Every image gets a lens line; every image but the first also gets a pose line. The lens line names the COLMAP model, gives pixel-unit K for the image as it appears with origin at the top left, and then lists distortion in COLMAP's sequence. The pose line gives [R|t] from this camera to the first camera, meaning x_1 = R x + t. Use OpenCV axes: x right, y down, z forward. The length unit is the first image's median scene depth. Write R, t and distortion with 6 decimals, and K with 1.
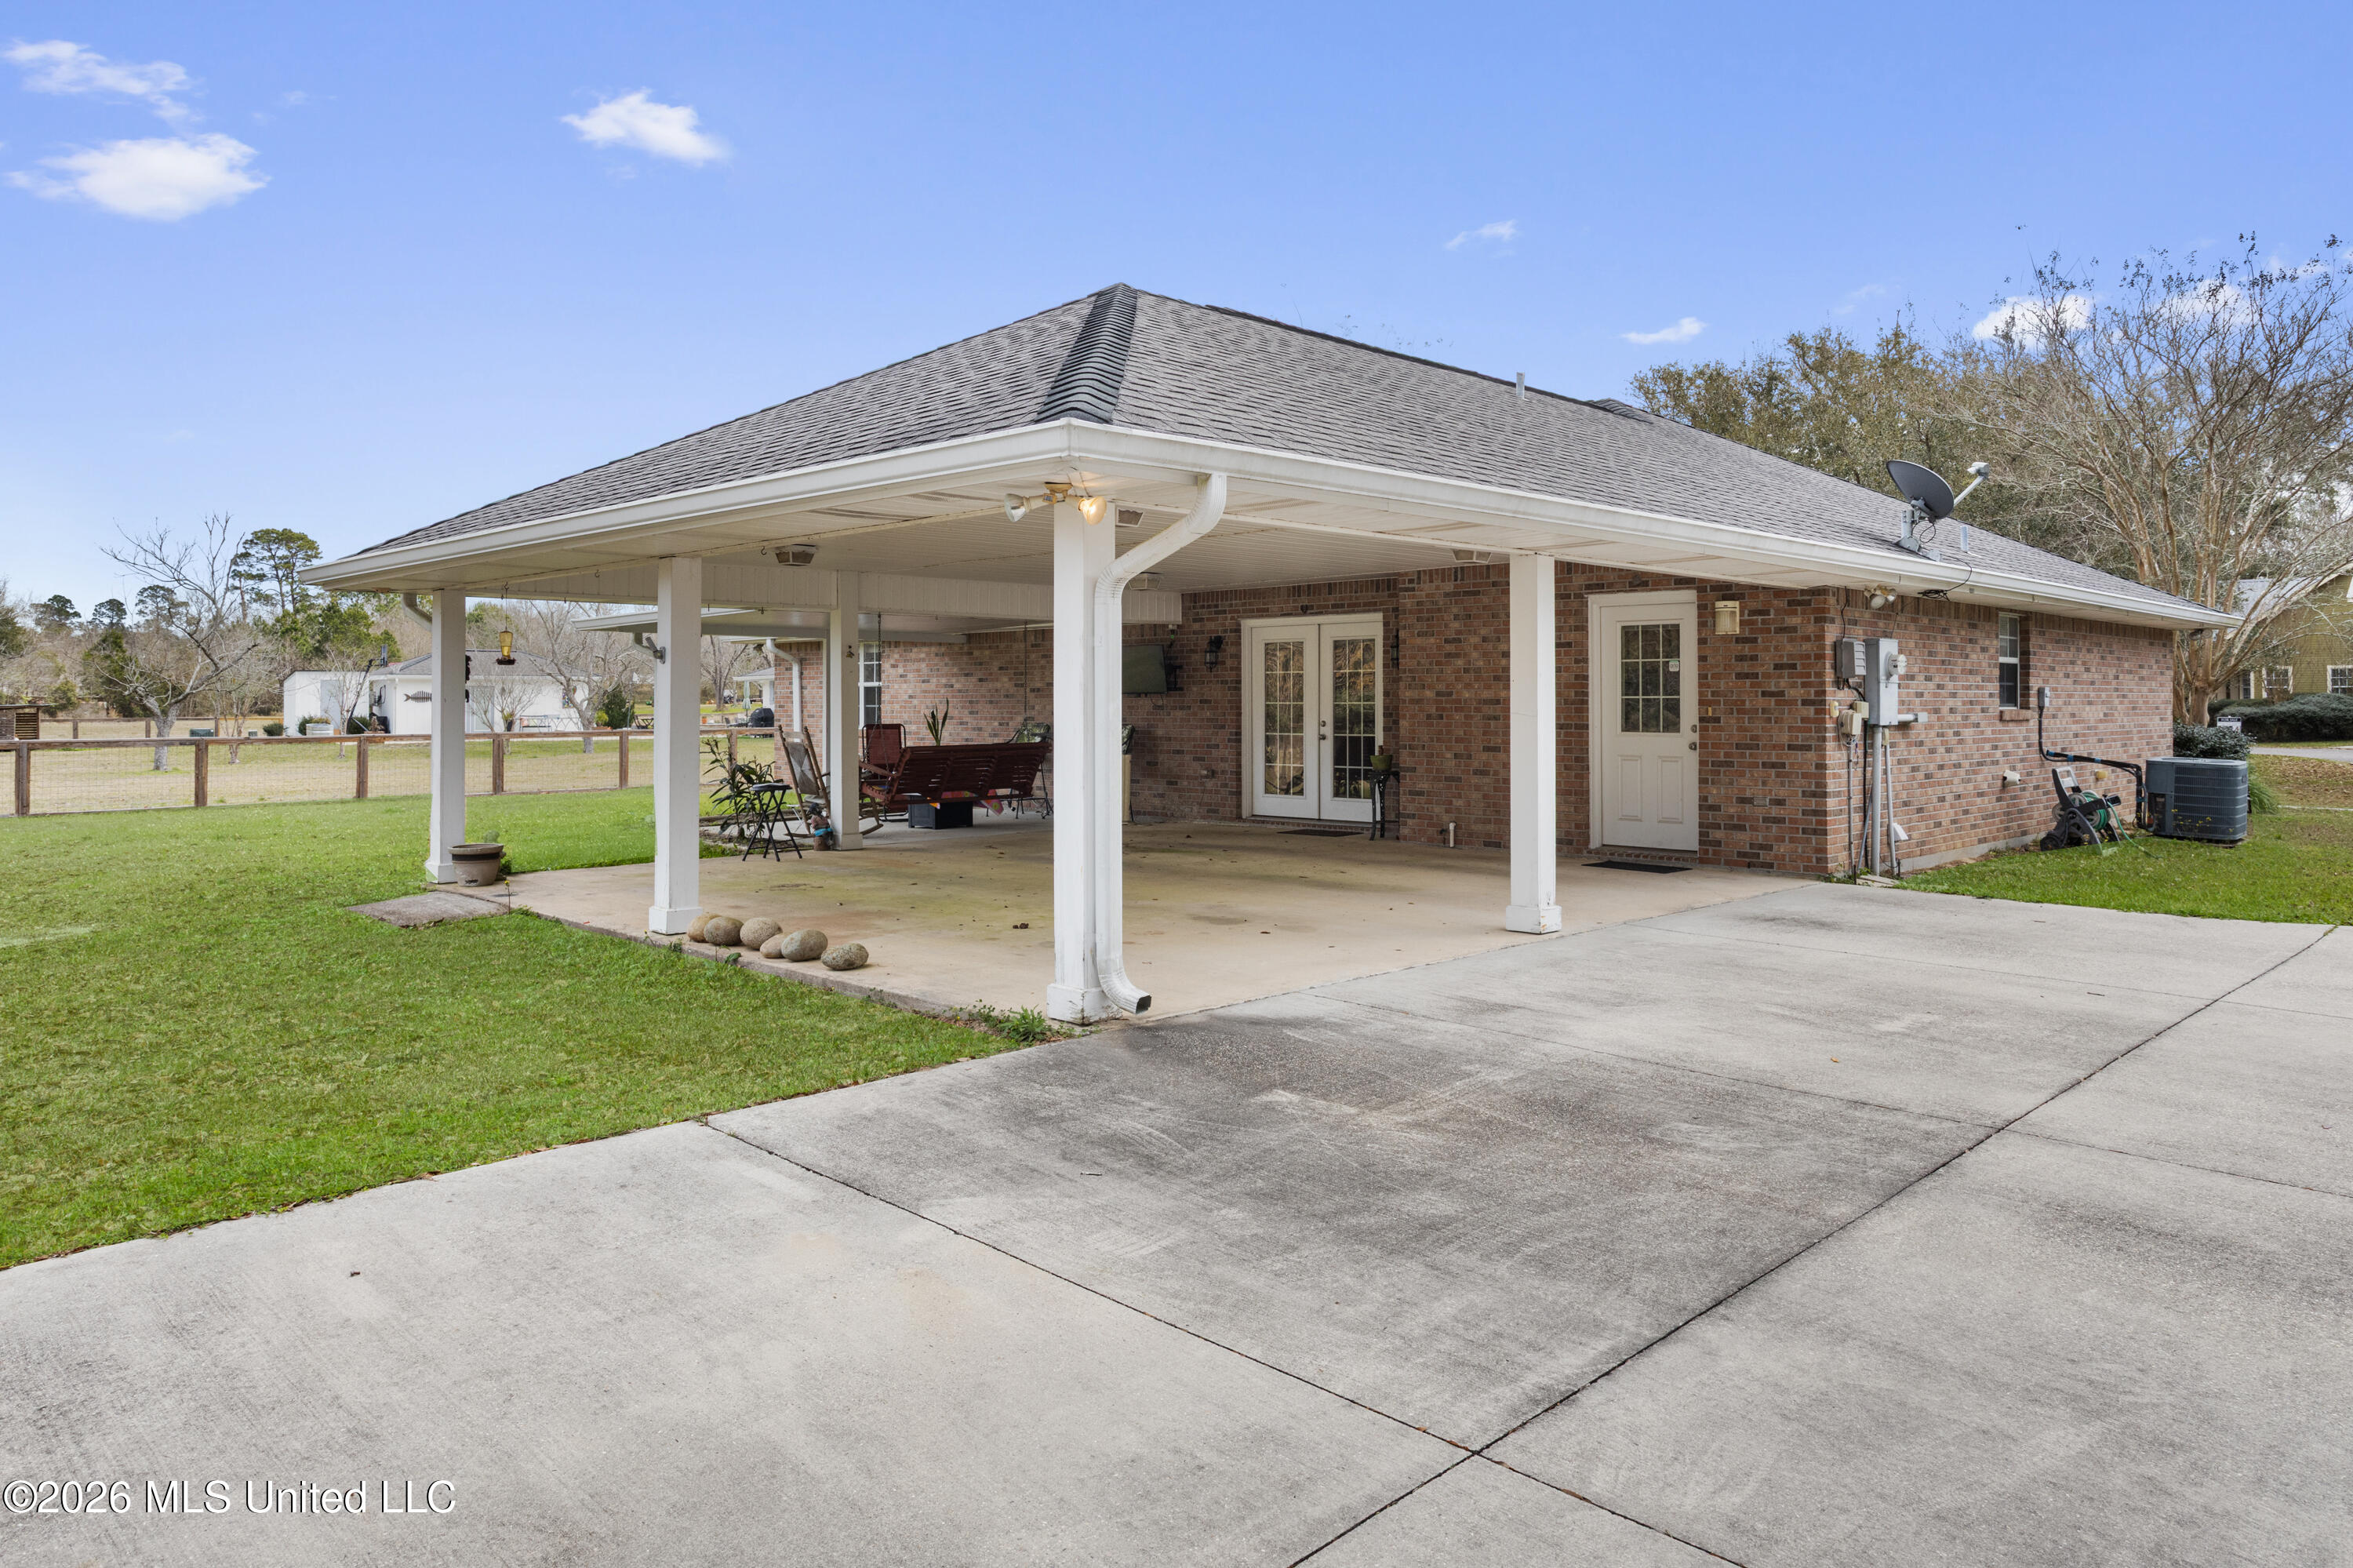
lens RADIAL K [[1585.4, 0, 1177.6], [0, 1585.4, 791.7], [0, 0, 1]] dist [-0.043295, -0.000809]
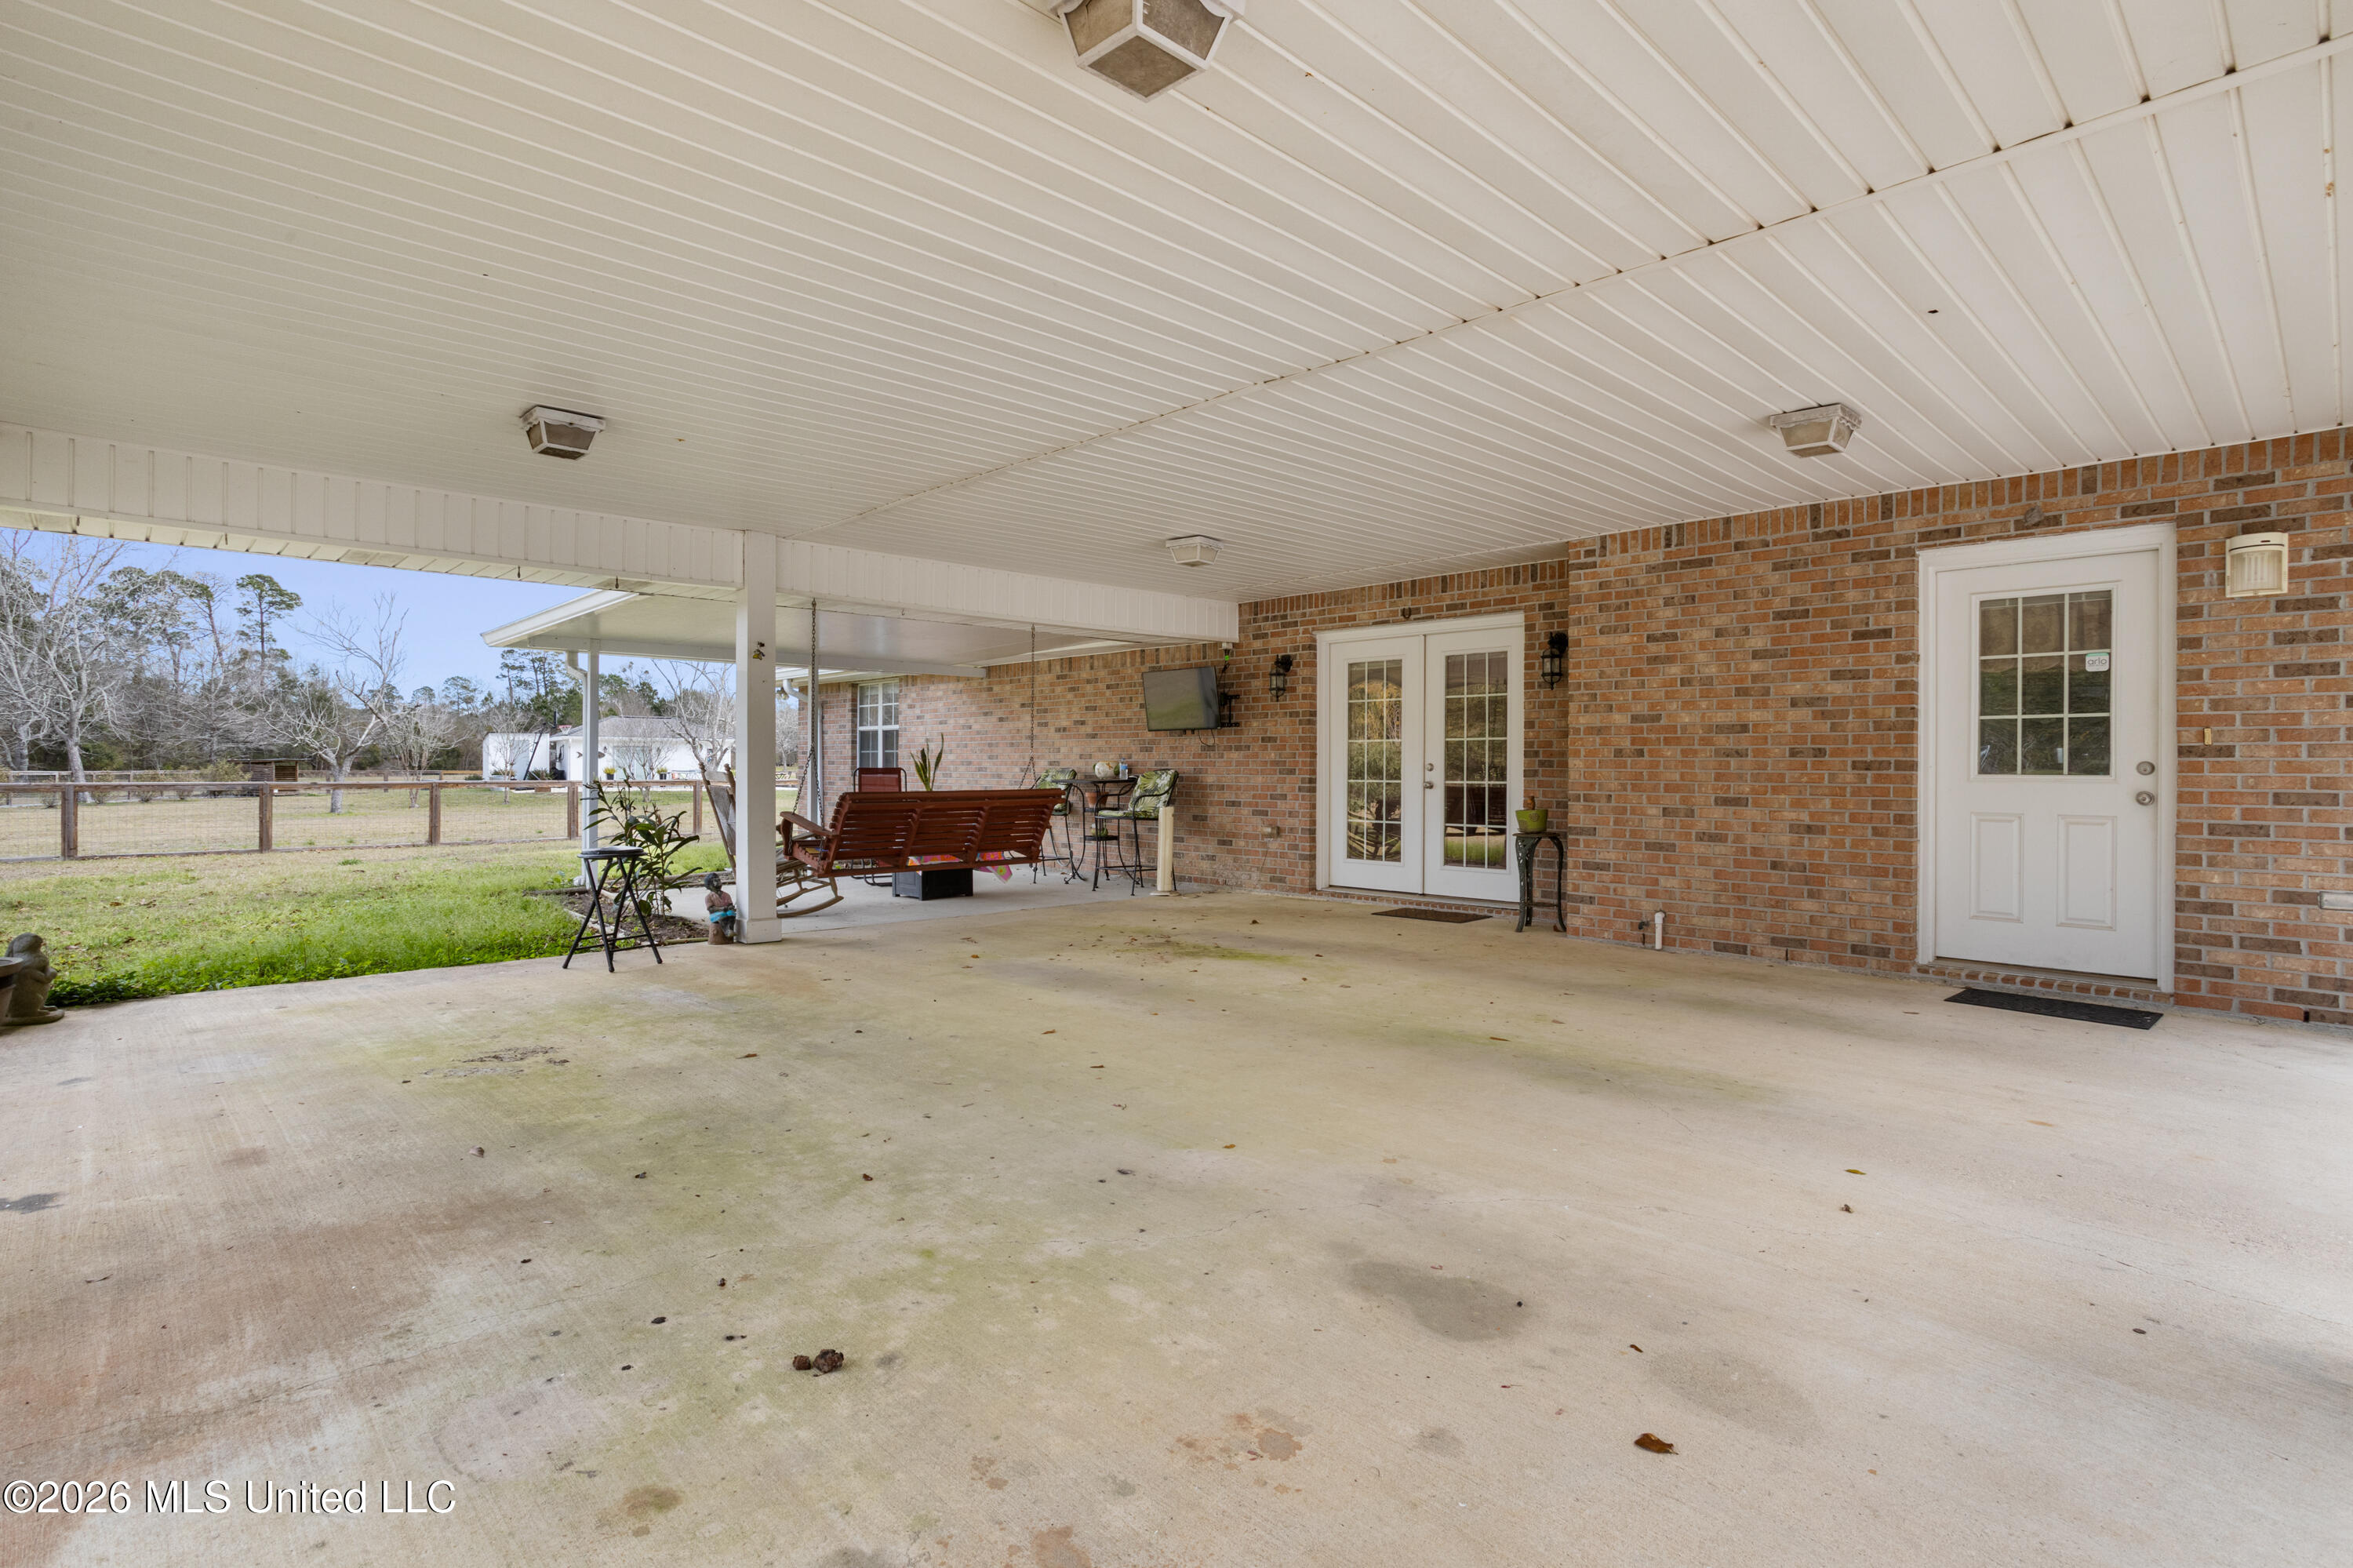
lens RADIAL K [[1171.1, 0, 1170.8], [0, 1171.1, 782.9], [0, 0, 1]] dist [-0.010951, 0.004319]
pose [[0.999511, 0.006948, -0.030484, -0.014684], [-0.008276, 0.999012, -0.043666, -0.010722], [0.030150, 0.043897, 0.998581, 0.467536]]
